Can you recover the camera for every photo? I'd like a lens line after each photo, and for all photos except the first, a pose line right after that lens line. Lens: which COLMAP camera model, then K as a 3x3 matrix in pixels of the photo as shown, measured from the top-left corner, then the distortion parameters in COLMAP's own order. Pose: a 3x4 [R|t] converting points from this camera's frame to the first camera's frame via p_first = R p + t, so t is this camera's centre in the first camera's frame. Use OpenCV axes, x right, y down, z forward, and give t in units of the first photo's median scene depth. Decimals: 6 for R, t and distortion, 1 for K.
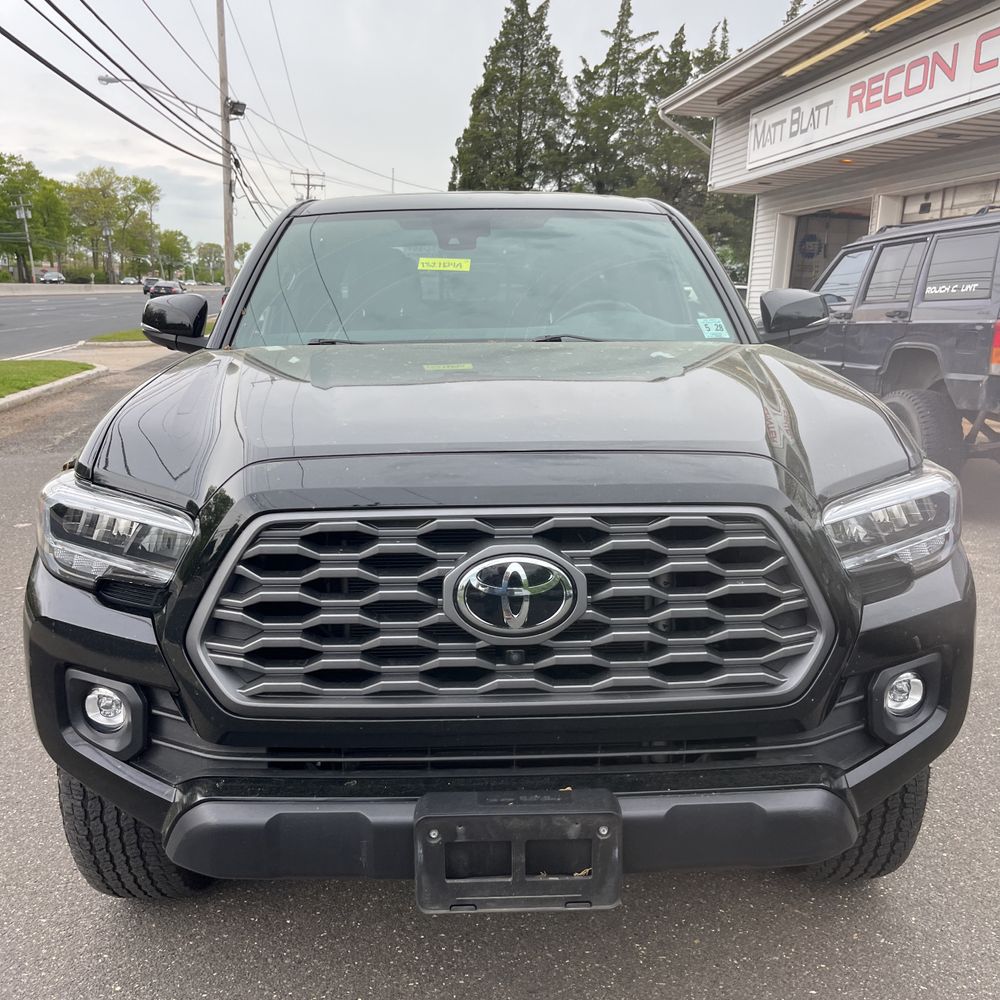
lens RADIAL K [[1007.7, 0, 490.1], [0, 1007.7, 500.0], [0, 0, 1]] dist [0.018709, 0.000000]
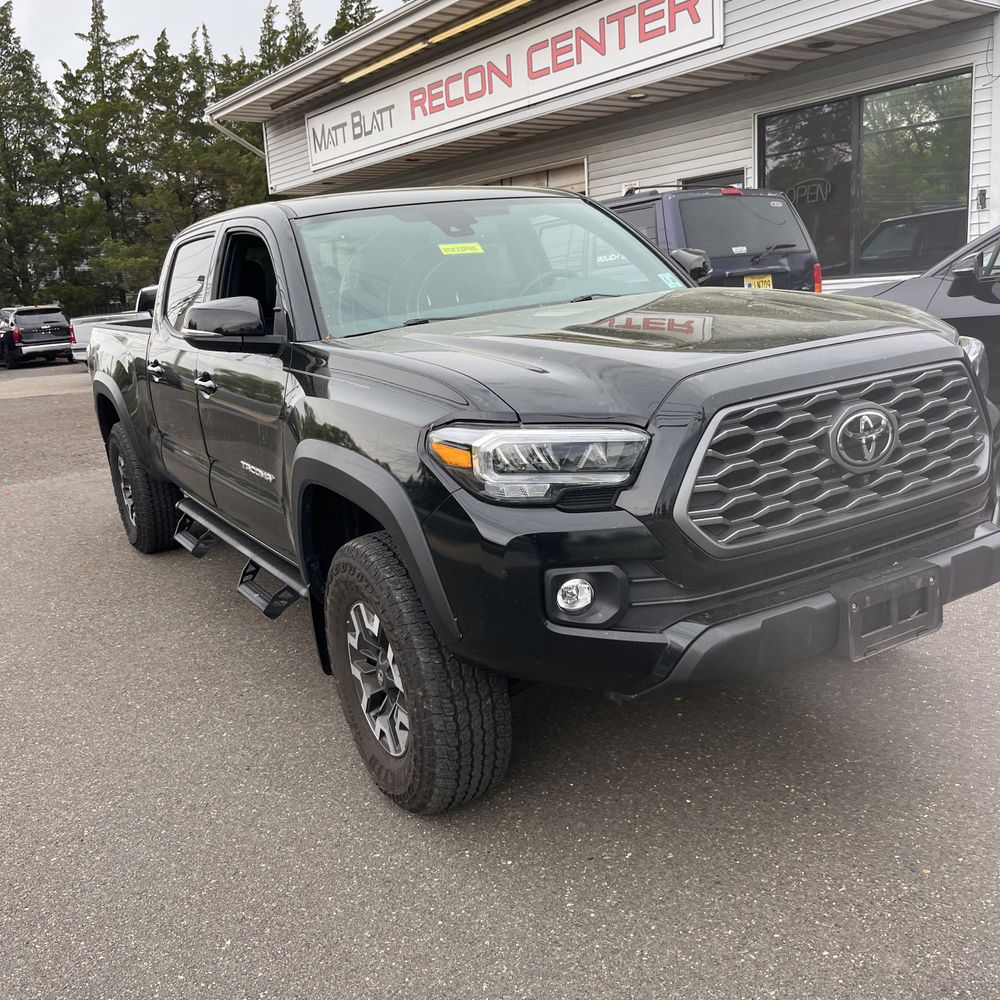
lens RADIAL K [[1007.7, 0, 490.3], [0, 1007.7, 501.7], [0, 0, 1]] dist [0.018709, 0.000000]
pose [[0.880948, -0.186454, 0.434933, -0.139247], [0.187601, 0.981400, 0.040740, 0.002833], [-0.434439, 0.045704, 0.899541, -0.011932]]
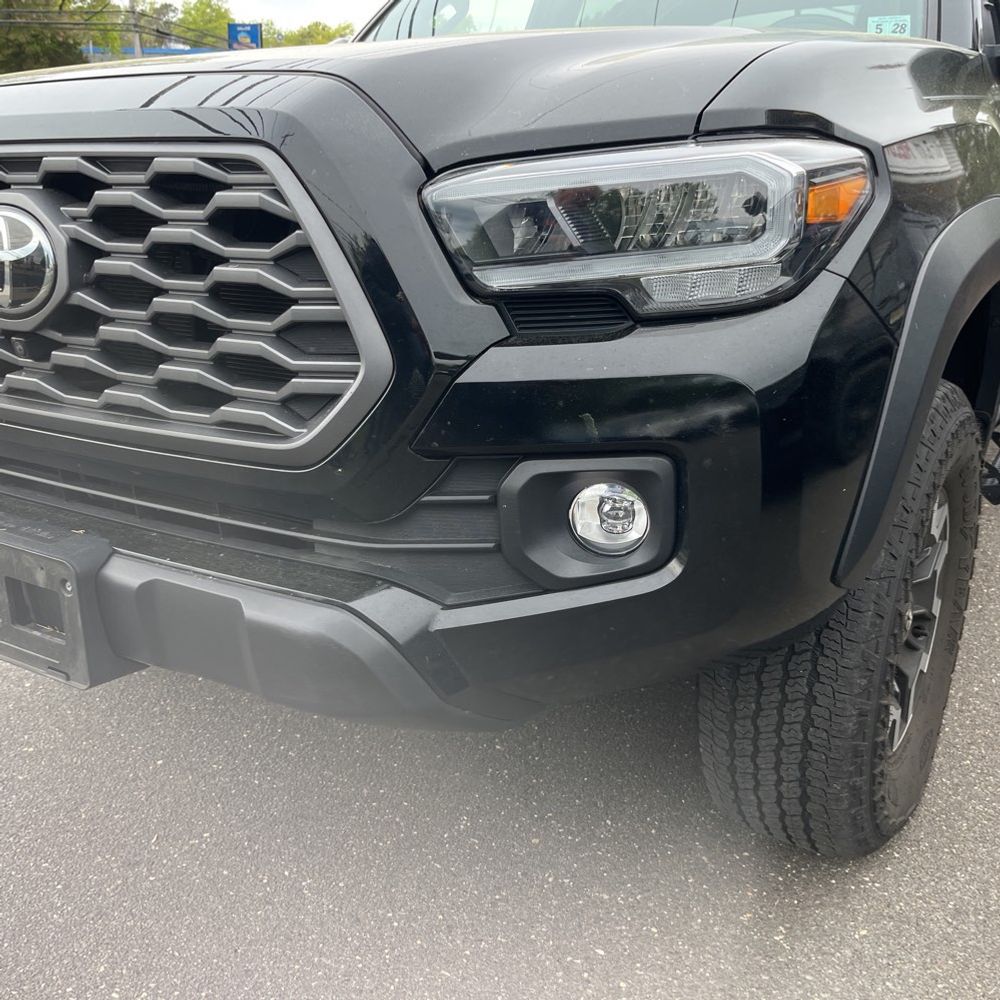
lens RADIAL K [[1007.7, 0, 500.8], [0, 1007.7, 499.0], [0, 0, 1]] dist [0.018709, 0.000000]
pose [[0.834588, 0.173868, -0.522717, 0.094848], [-0.110509, 0.982439, 0.150339, 0.014033], [0.539676, -0.067706, 0.839146, 0.067231]]
